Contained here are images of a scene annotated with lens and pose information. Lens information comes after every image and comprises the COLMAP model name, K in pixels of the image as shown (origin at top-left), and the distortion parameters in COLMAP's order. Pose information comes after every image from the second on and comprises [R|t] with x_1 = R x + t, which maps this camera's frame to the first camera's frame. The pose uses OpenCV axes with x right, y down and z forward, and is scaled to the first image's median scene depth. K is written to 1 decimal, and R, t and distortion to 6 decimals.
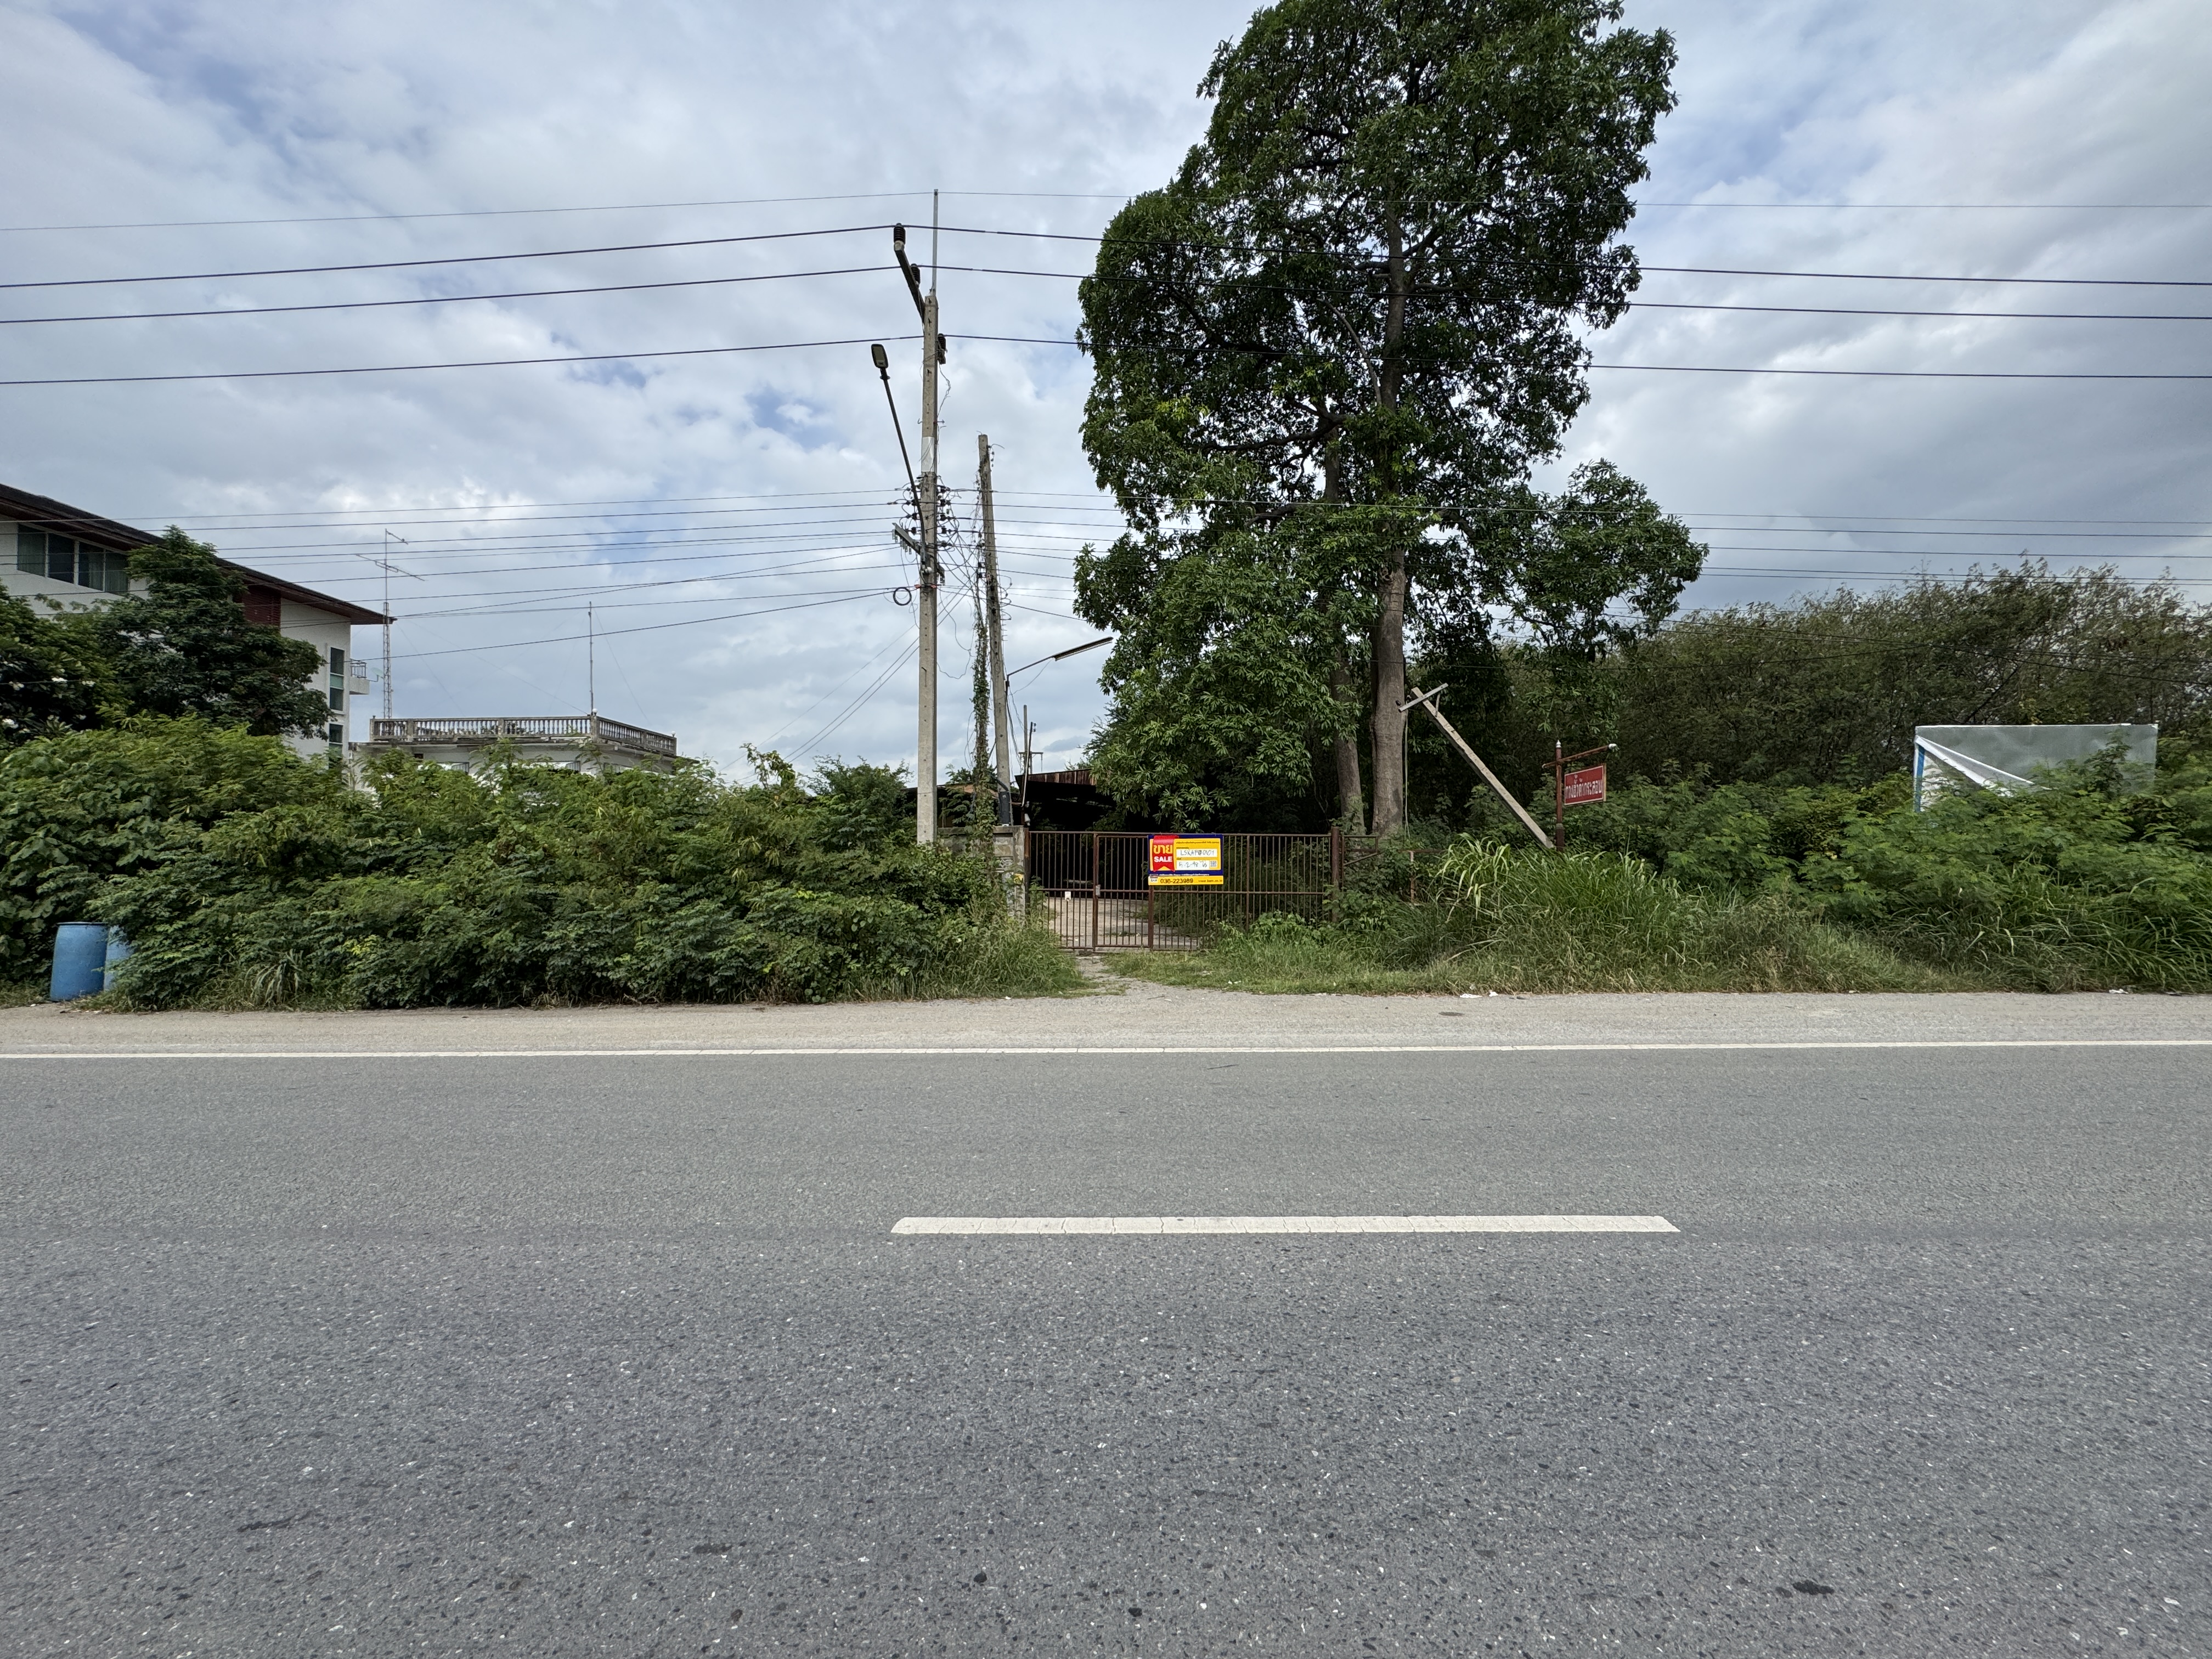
lens RADIAL K [[883.7, 0, 1109.2], [0, 883.7, 834.4], [0, 0, 1]] dist [-0.001813, -0.001081]
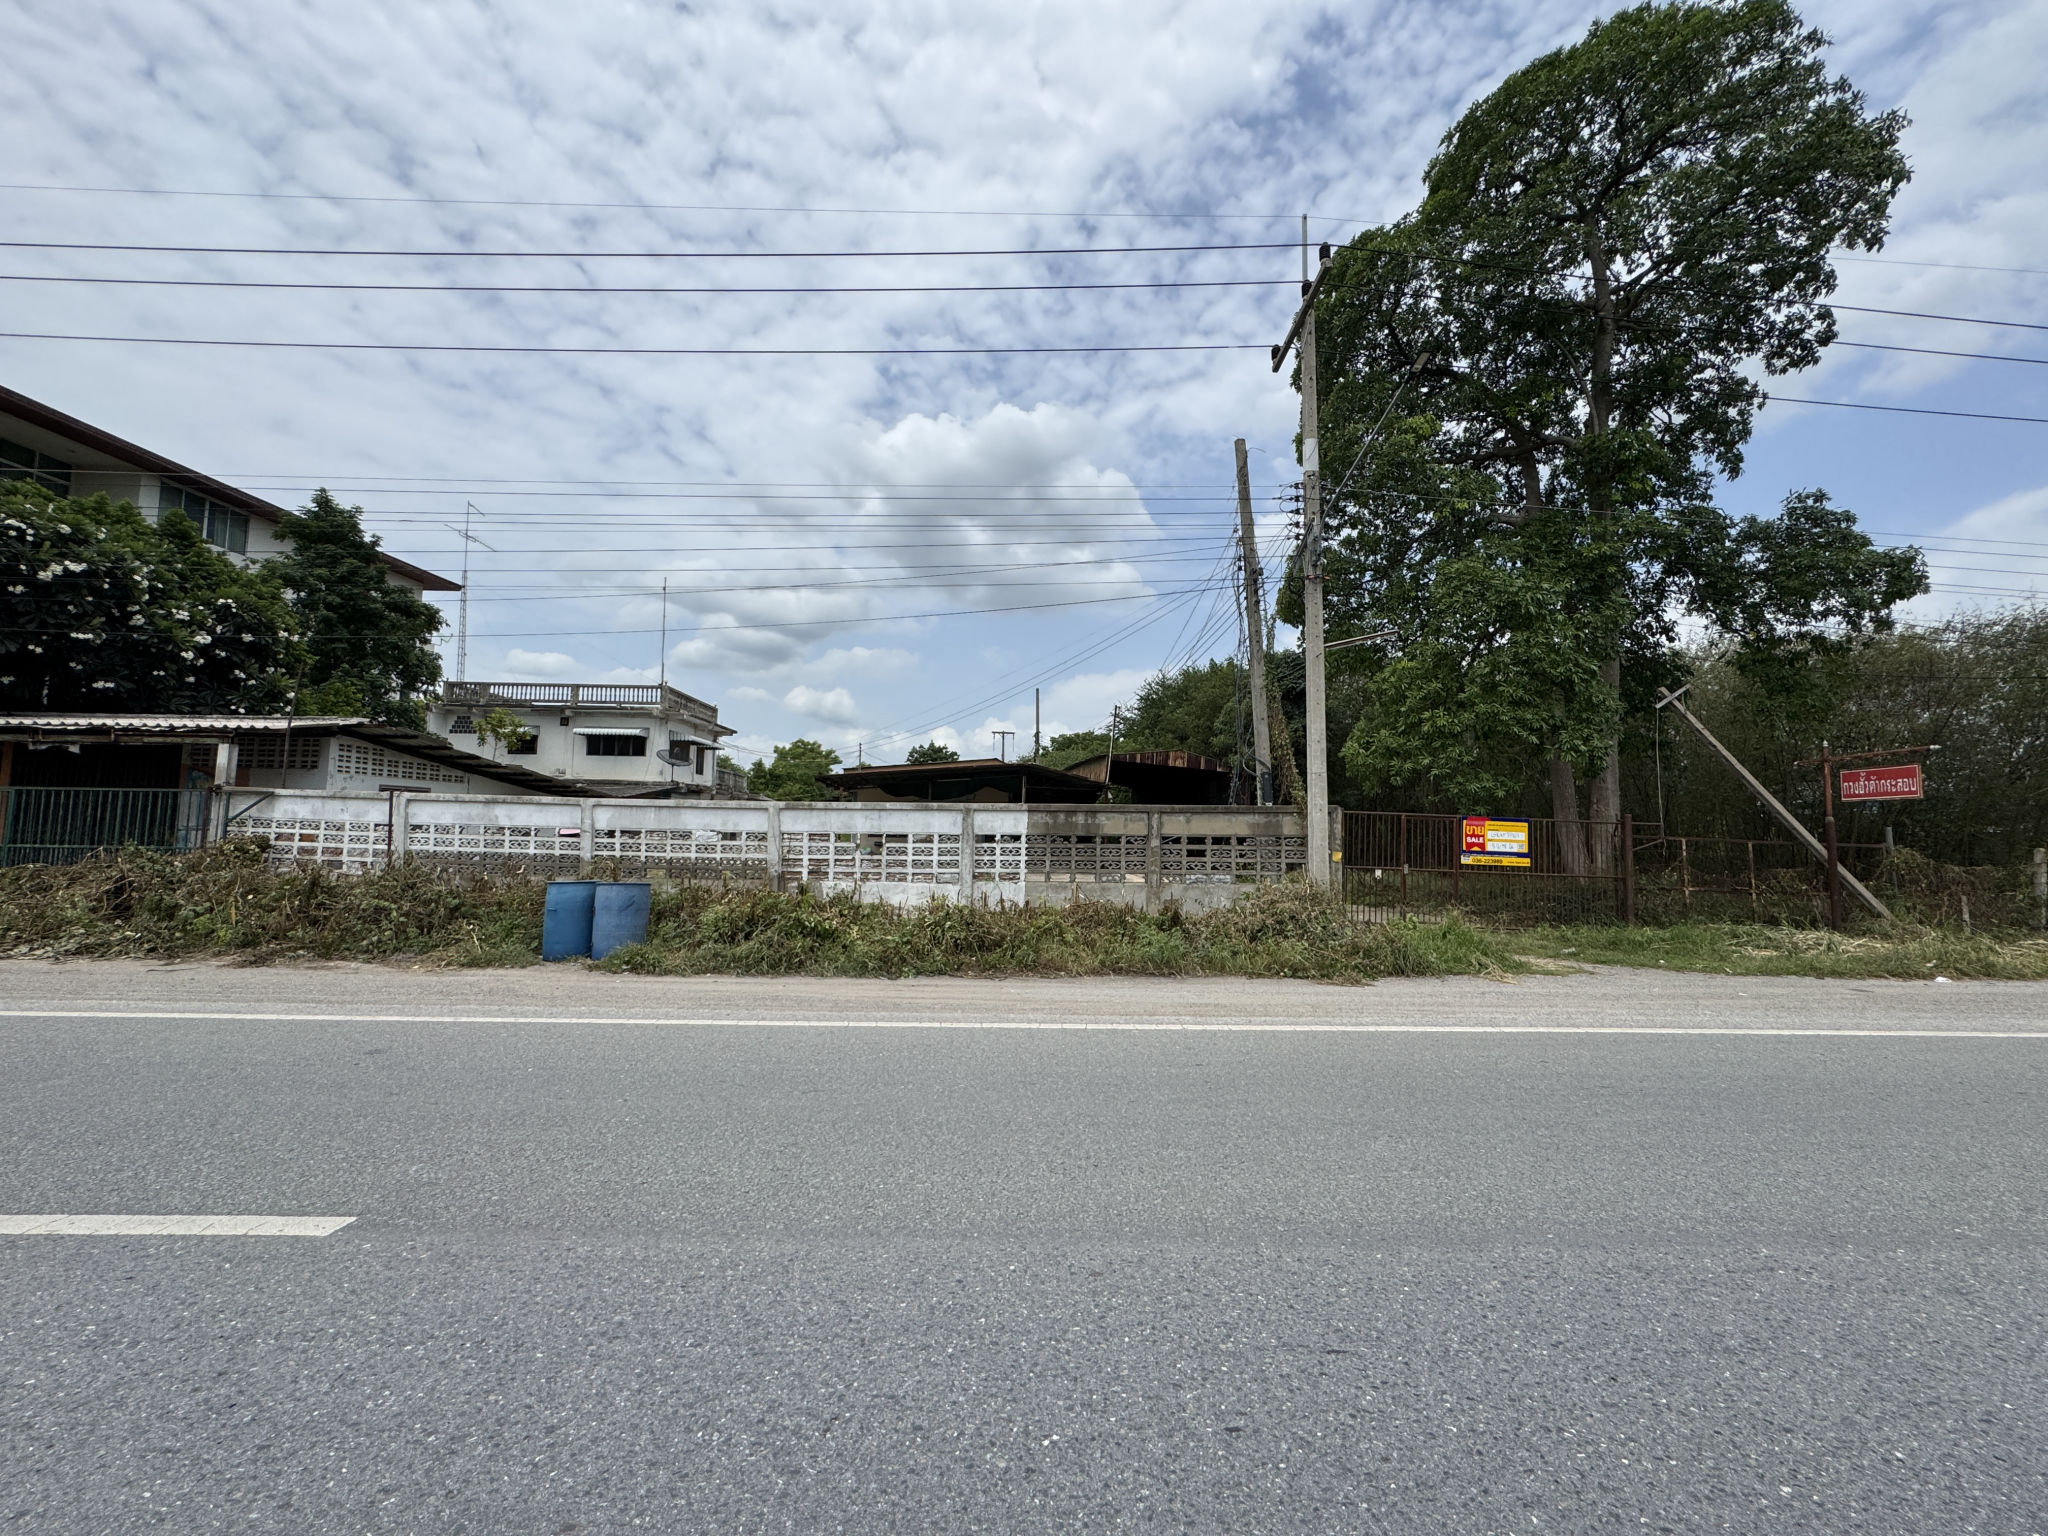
lens RADIAL K [[818.1, 0, 1027.1], [0, 818.1, 762.6], [0, 0, 1]] dist [-0.001813, -0.001081]
pose [[0.998479, 0.029485, 0.046584, -0.520186], [-0.026718, 0.997903, -0.058955, 0.007351], [-0.048225, 0.057621, 0.997173, 0.048320]]
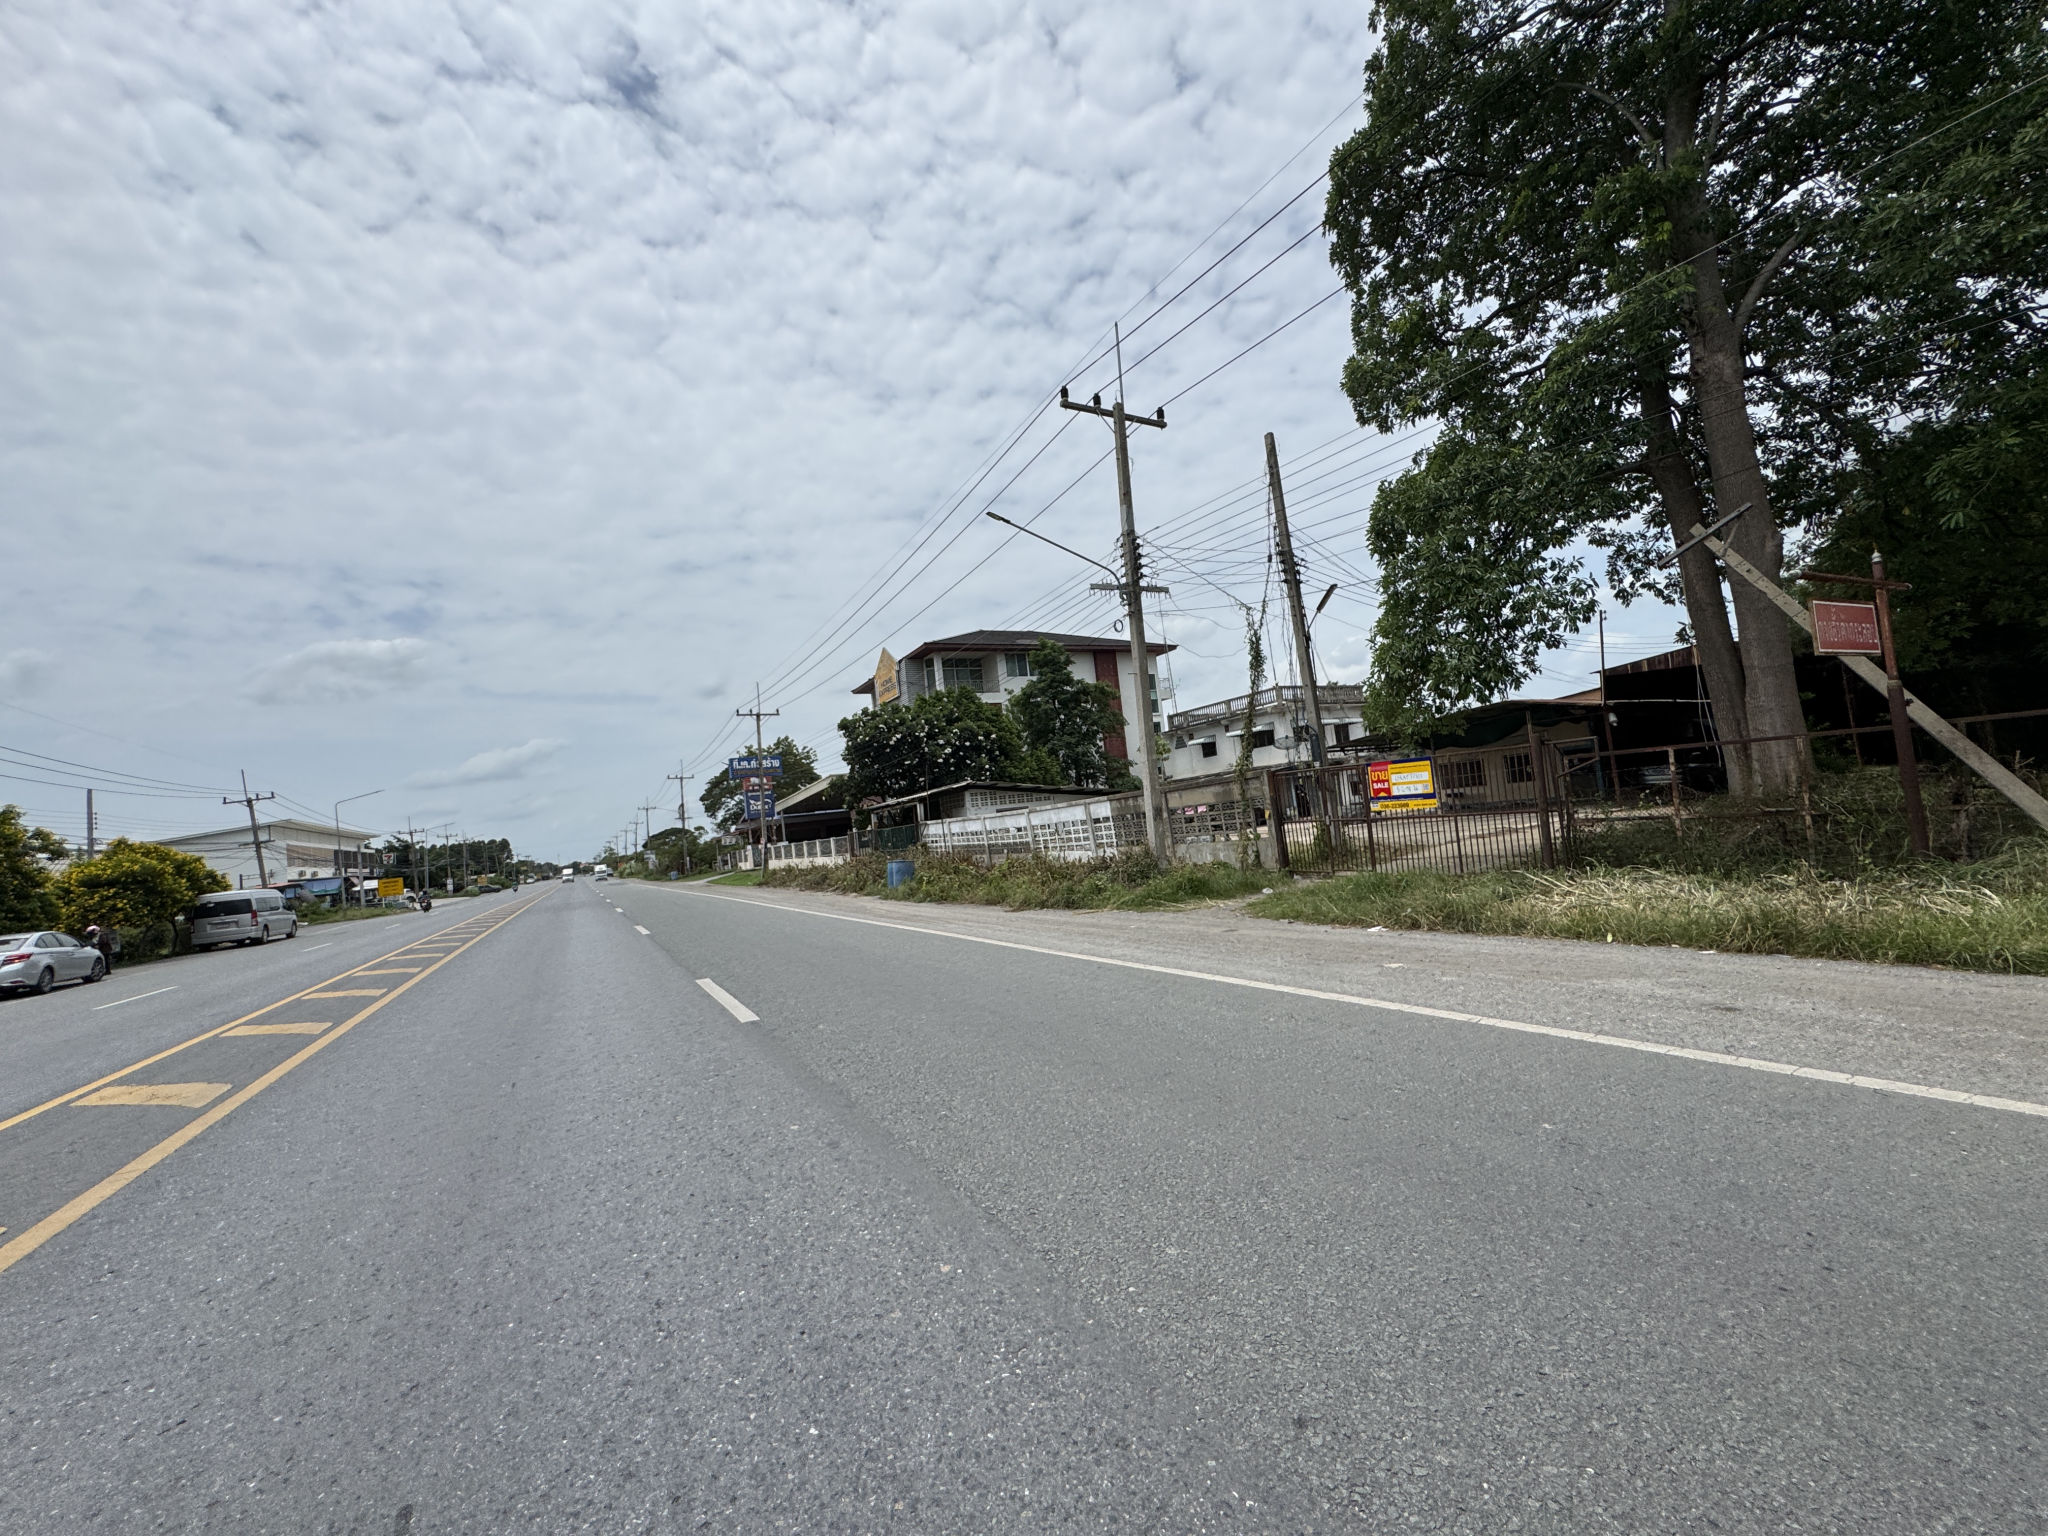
lens RADIAL K [[818.1, 0, 1008.7], [0, 818.1, 775.2], [0, 0, 1]] dist [-0.001813, -0.001081]
pose [[0.486903, -0.097783, -0.867965, 0.681451], [0.119511, 0.991826, -0.044695, 0.006589], [0.865241, -0.081969, 0.494609, 0.149897]]
